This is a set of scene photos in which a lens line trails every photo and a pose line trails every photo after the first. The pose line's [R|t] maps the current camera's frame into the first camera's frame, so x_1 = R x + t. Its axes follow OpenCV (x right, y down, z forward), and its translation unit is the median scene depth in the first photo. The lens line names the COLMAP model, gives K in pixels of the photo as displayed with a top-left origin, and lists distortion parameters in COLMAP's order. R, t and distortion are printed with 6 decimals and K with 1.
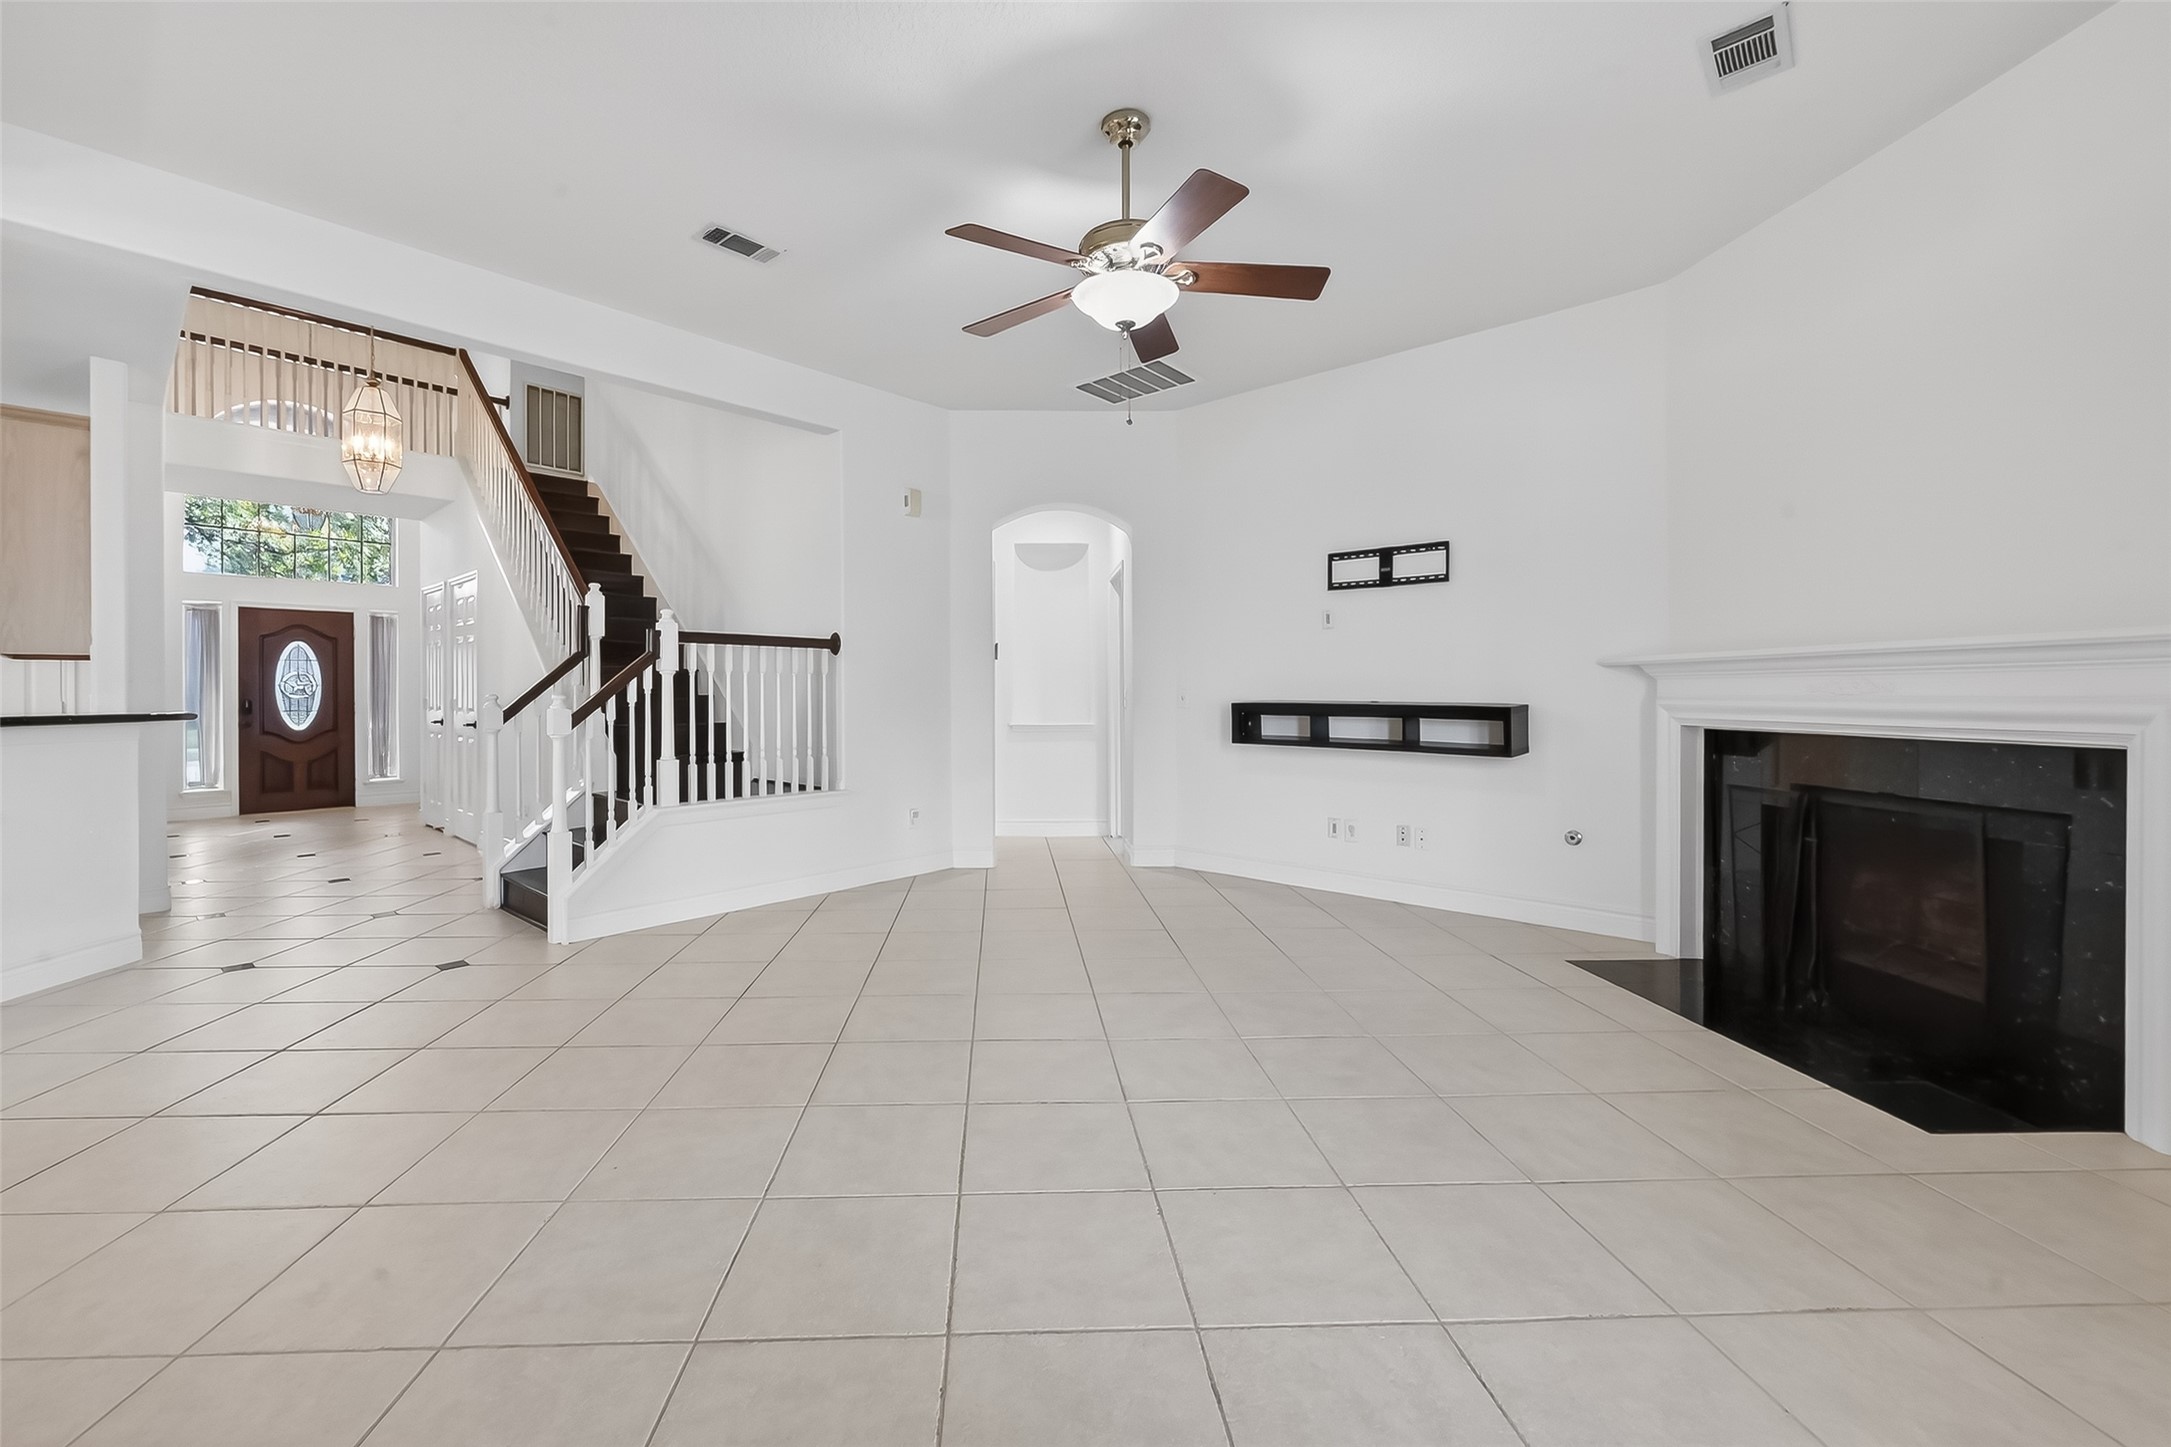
lens RADIAL K [[872.0, 0, 1051.1], [0, 872.0, 701.4], [0, 0, 1]] dist [0.001961, -0.000502]
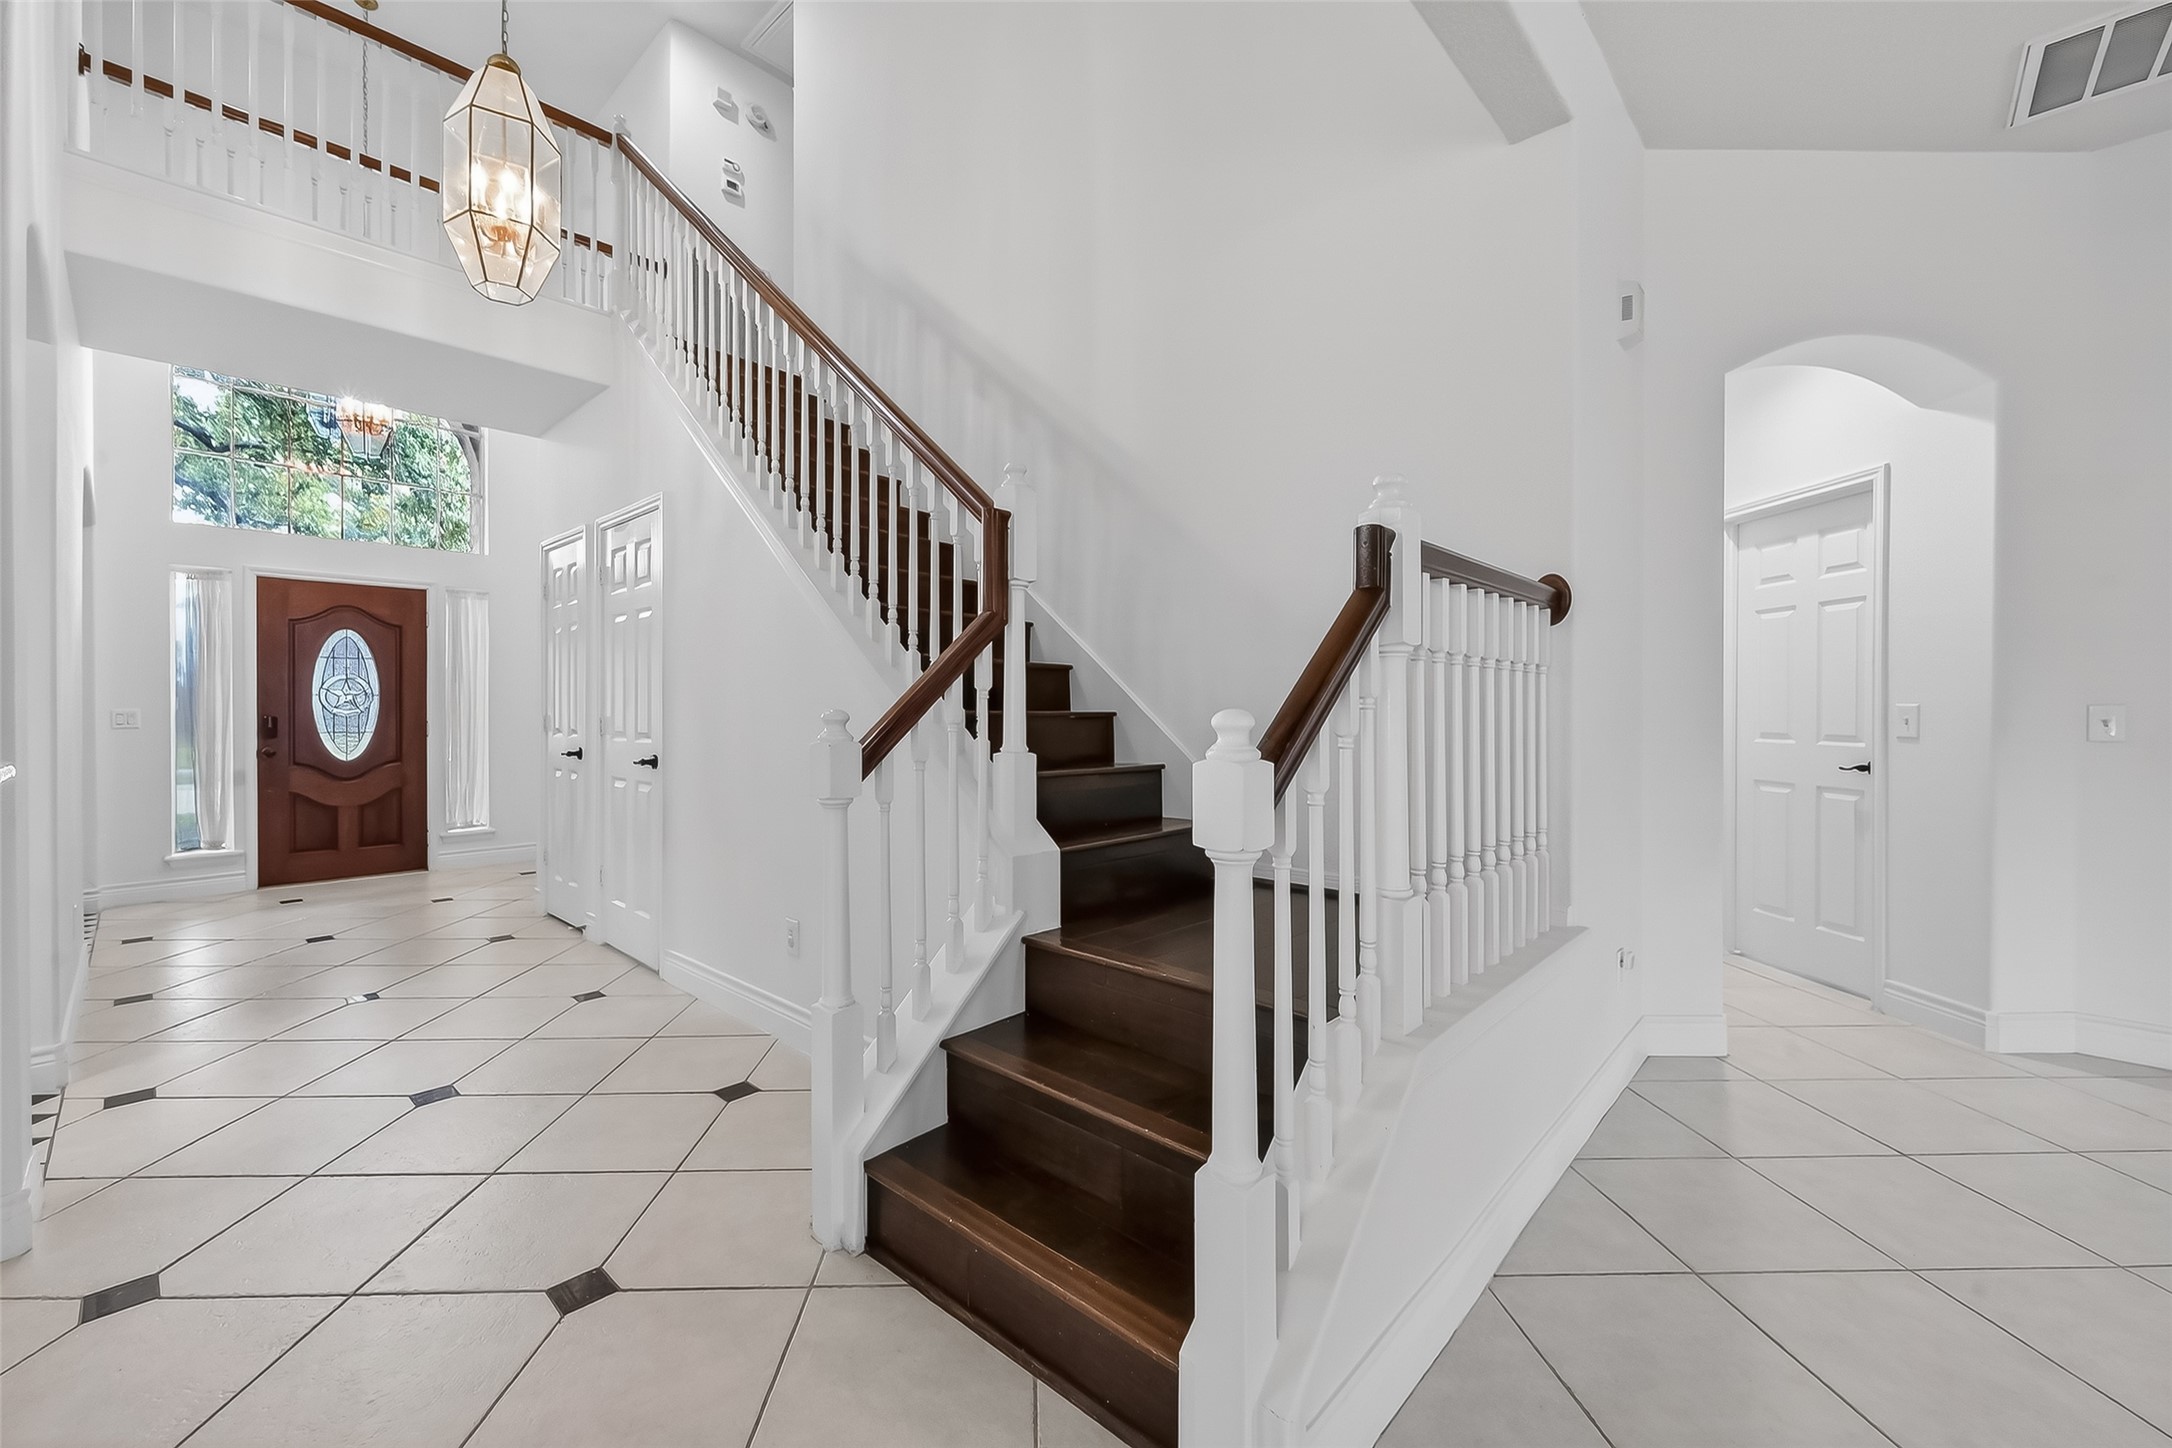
lens RADIAL K [[872.4, 0, 1088.4], [0, 872.4, 715.3], [0, 0, 1]] dist [0.001961, -0.000502]
pose [[0.999992, 0.002807, -0.002831, -0.484949], [-0.002807, 0.999996, -0.000106, -0.006267], [0.002831, 0.000114, 0.999996, 0.552034]]
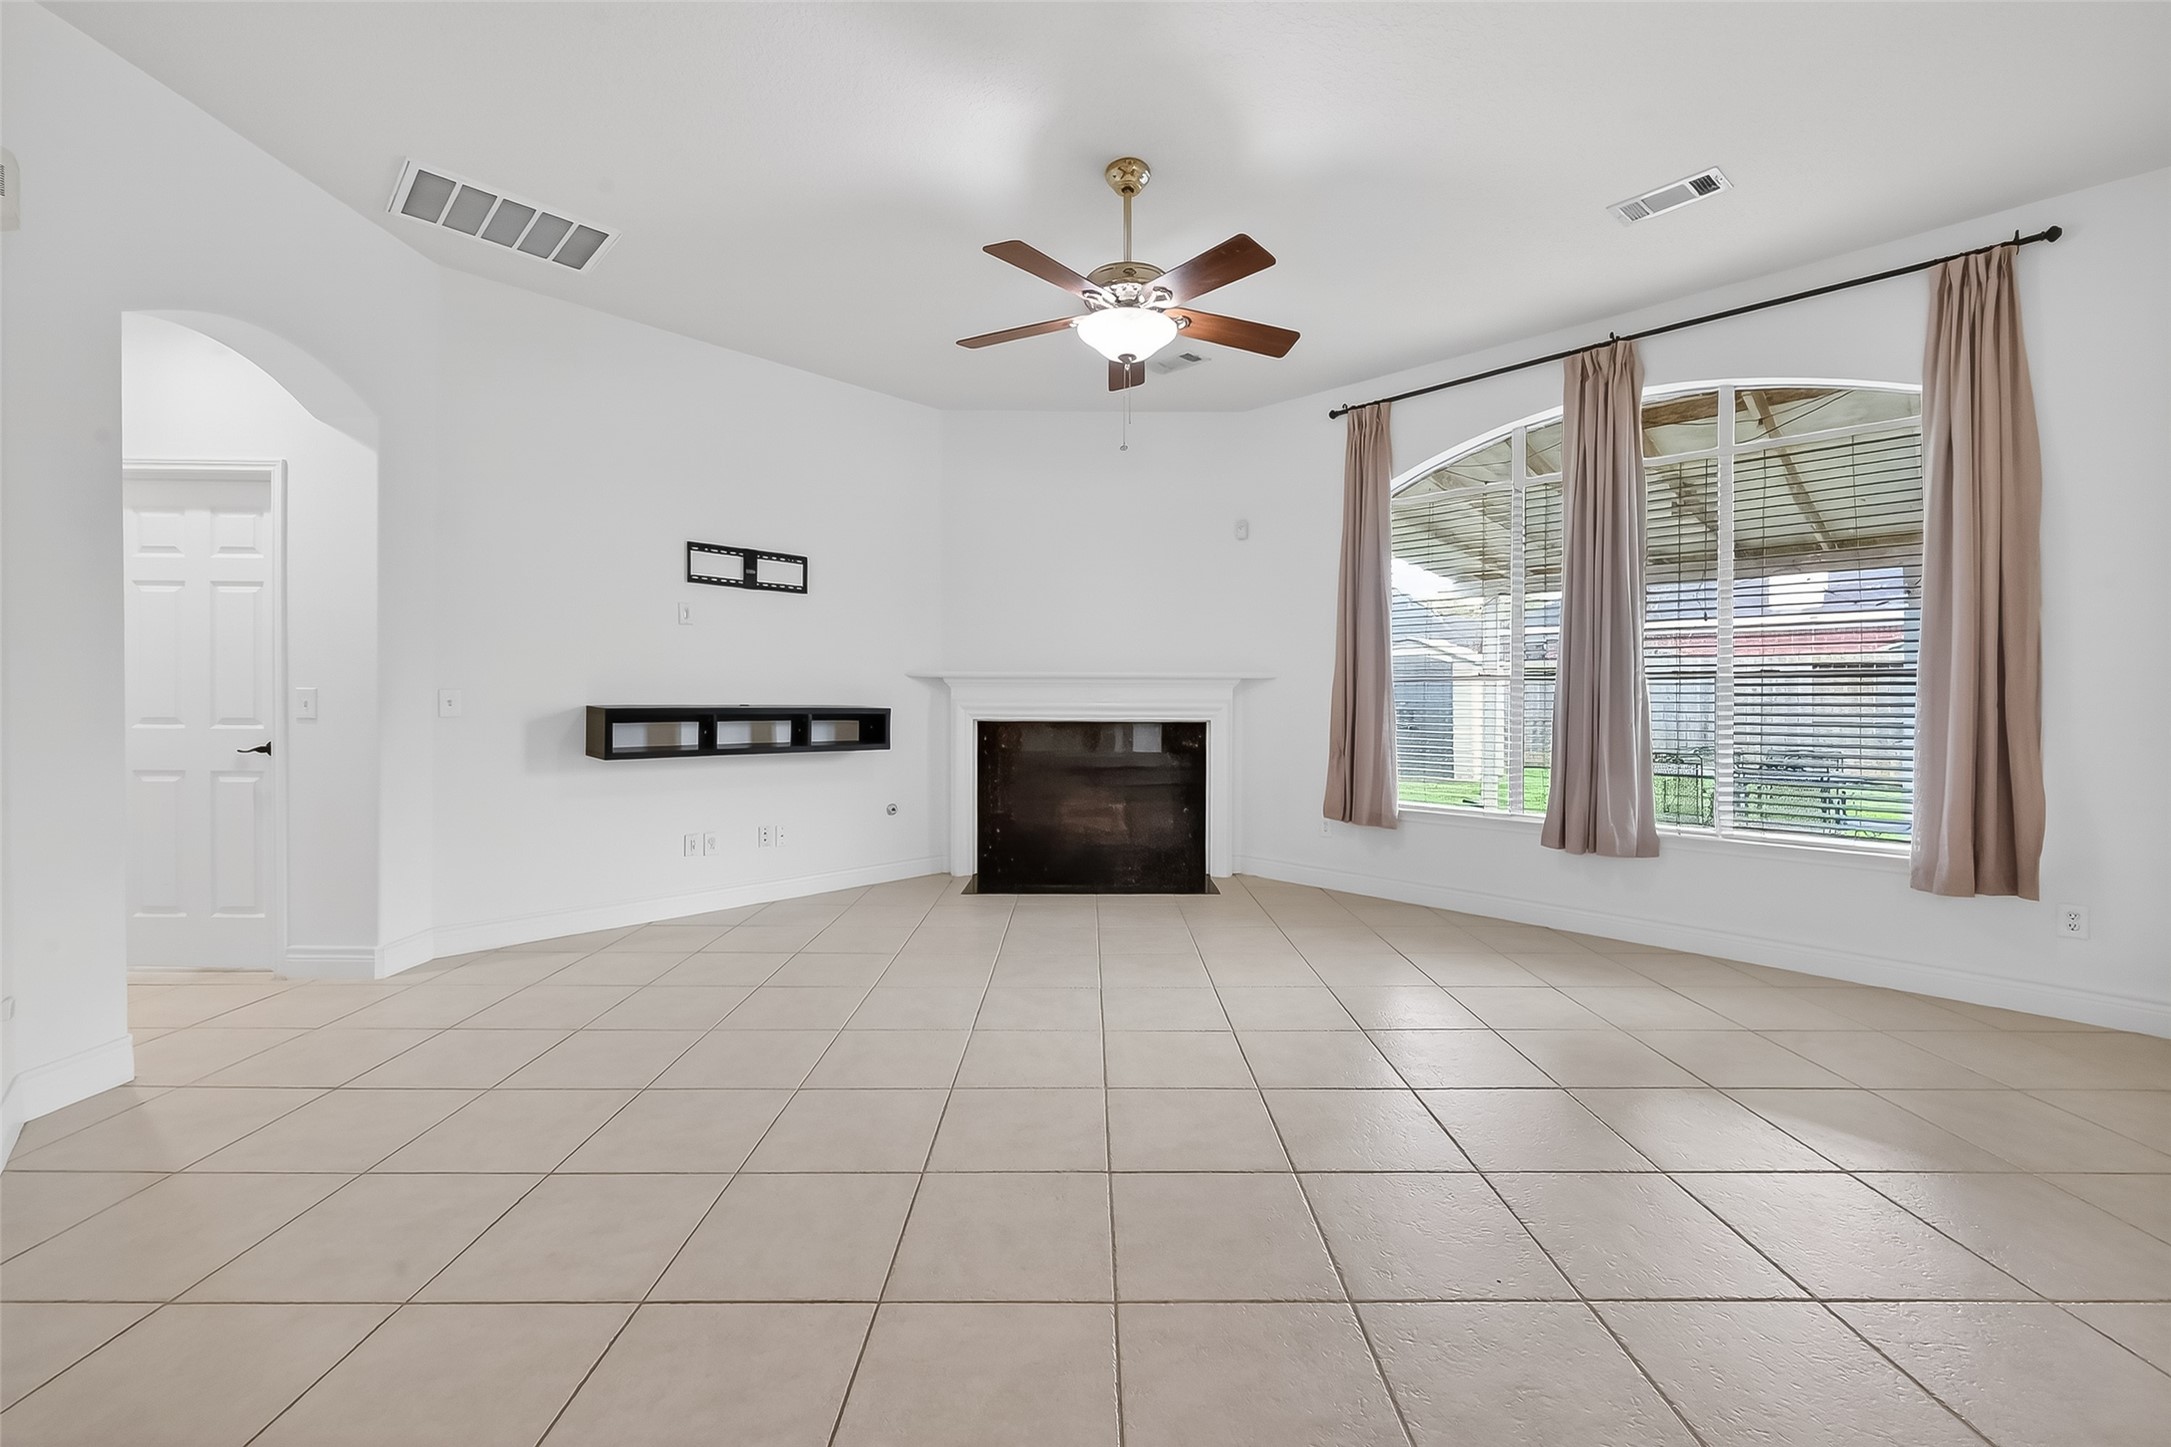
lens RADIAL K [[872.0, 0, 1087.5], [0, 872.0, 703.1], [0, 0, 1]] dist [0.001961, -0.000502]
pose [[0.024246, -0.005222, 0.999692, -0.560516], [0.003432, 0.999981, 0.005141, -0.005054], [-0.999700, 0.003307, 0.024264, 0.555466]]
